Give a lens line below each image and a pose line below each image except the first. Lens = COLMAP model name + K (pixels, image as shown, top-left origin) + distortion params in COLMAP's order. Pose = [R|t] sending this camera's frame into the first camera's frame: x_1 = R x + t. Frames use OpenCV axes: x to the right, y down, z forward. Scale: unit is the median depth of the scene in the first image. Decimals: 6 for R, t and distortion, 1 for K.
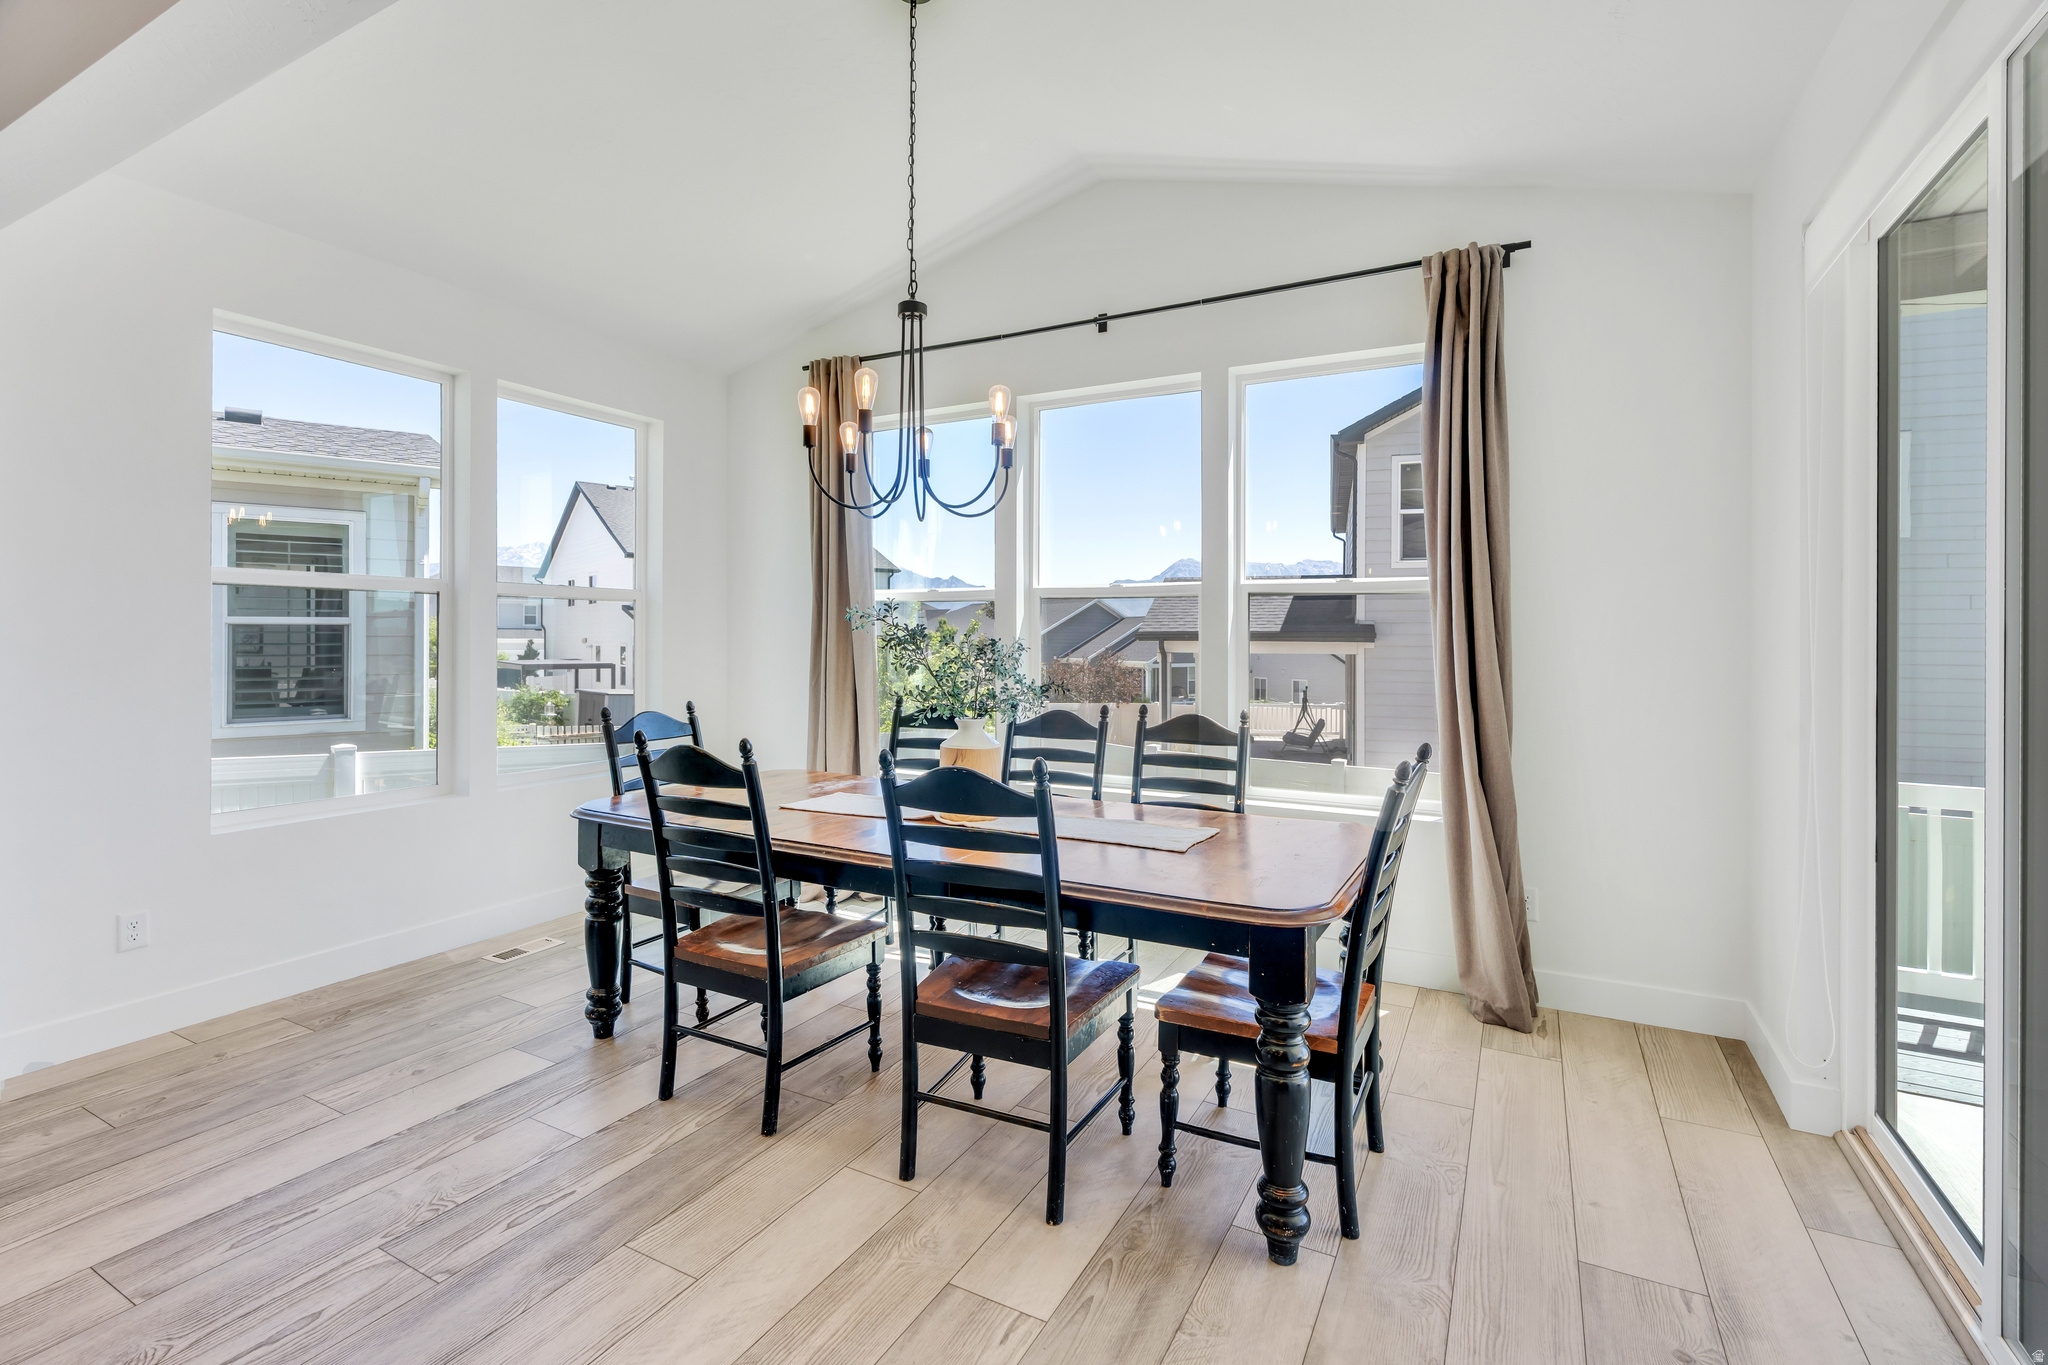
lens RADIAL K [[936.1, 0, 1013.4], [0, 936.1, 632.9], [0, 0, 1]] dist [0.005259, 0.001517]
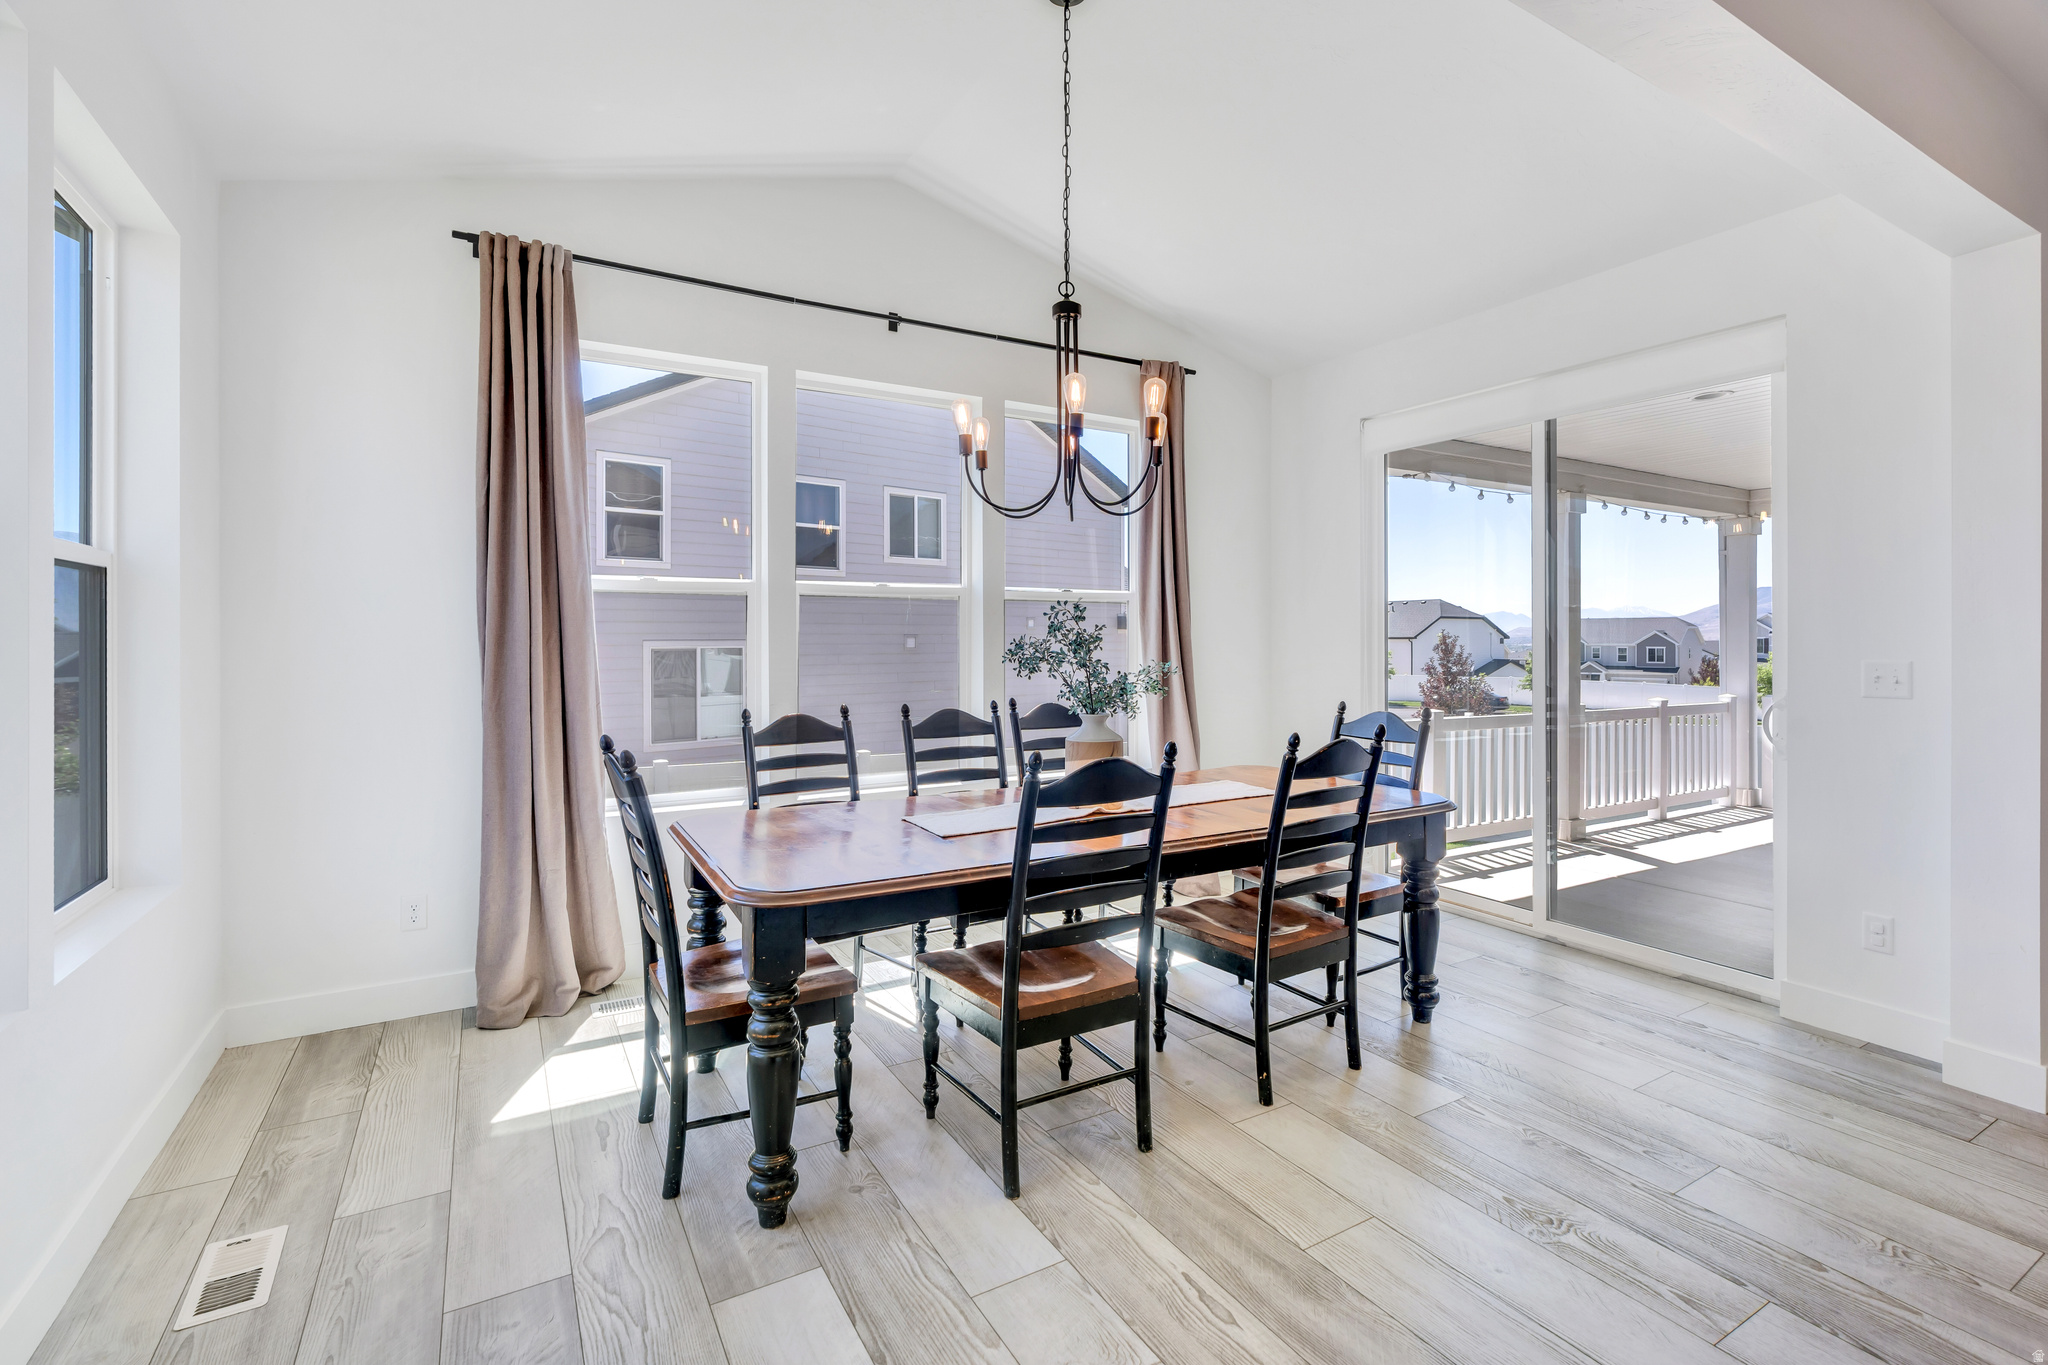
lens RADIAL K [[936.1, 0, 1030.9], [0, 936.1, 637.1], [0, 0, 1]] dist [0.005259, 0.001517]
pose [[0.512178, -0.005252, 0.858863, -0.953765], [0.000755, 0.999984, 0.005665, -0.000884], [-0.858879, -0.002253, 0.512174, 0.501797]]
